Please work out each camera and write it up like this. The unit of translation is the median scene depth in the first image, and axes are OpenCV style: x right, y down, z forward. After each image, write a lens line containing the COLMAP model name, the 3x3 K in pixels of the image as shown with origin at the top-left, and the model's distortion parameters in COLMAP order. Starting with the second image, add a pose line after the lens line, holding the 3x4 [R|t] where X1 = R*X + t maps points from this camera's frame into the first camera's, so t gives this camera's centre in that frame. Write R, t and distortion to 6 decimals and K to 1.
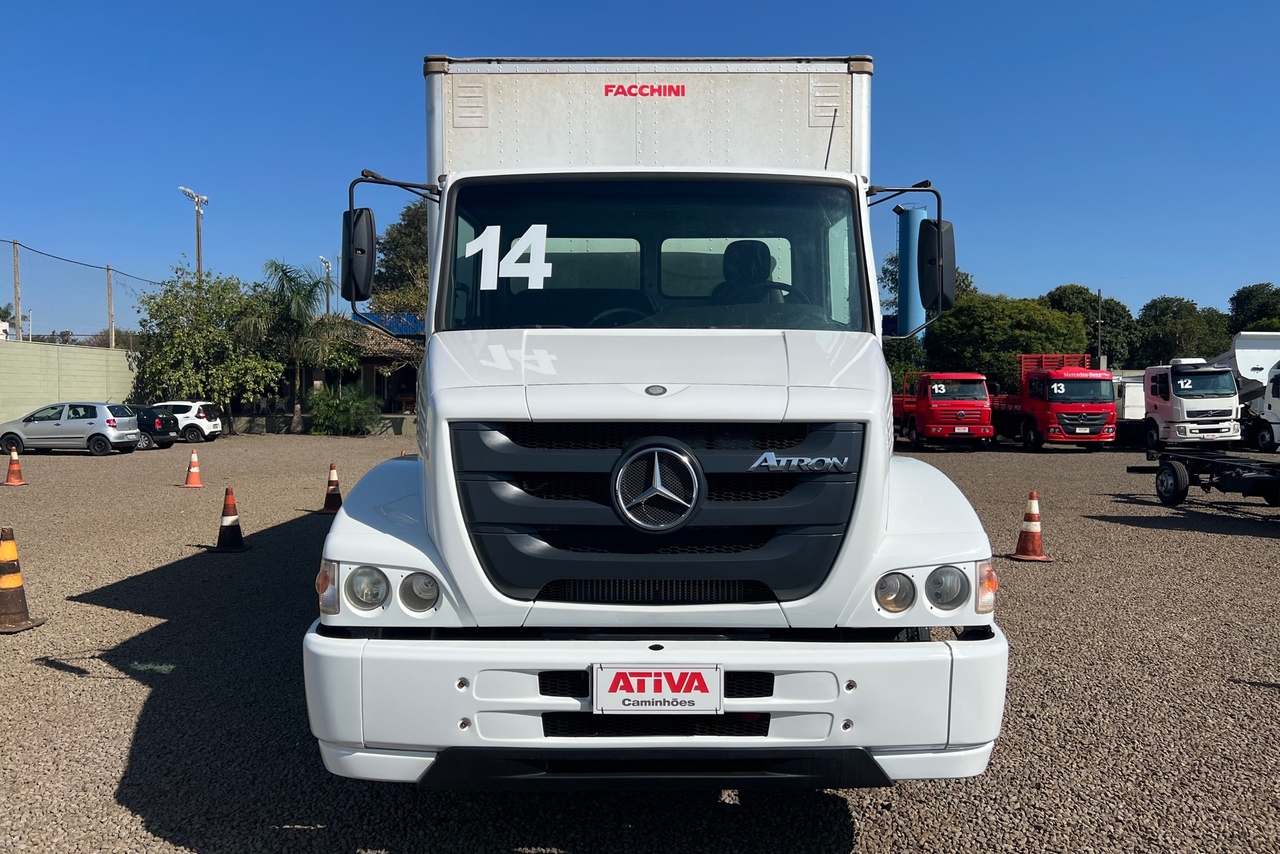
lens RADIAL K [[945.7, 0, 640.4], [0, 945.7, 426.4], [0, 0, 1]] dist [0.072592, -0.030120]
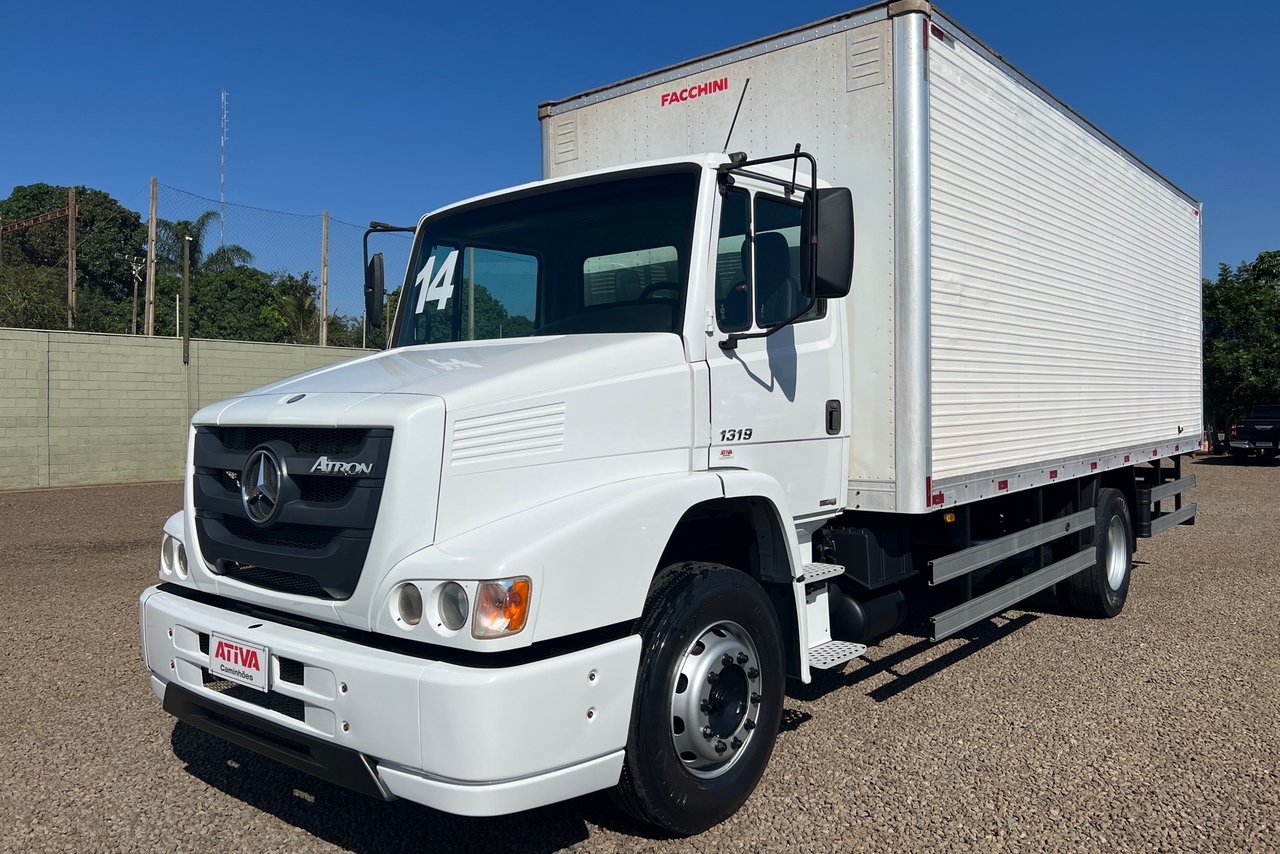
lens RADIAL K [[945.7, 0, 638.8], [0, 945.7, 421.7], [0, 0, 1]] dist [0.072592, -0.030120]
pose [[0.768177, 0.004966, -0.640218, 0.780065], [-0.014517, 0.999848, -0.009663, -0.004980], [0.640073, 0.016717, 0.768132, 0.288268]]
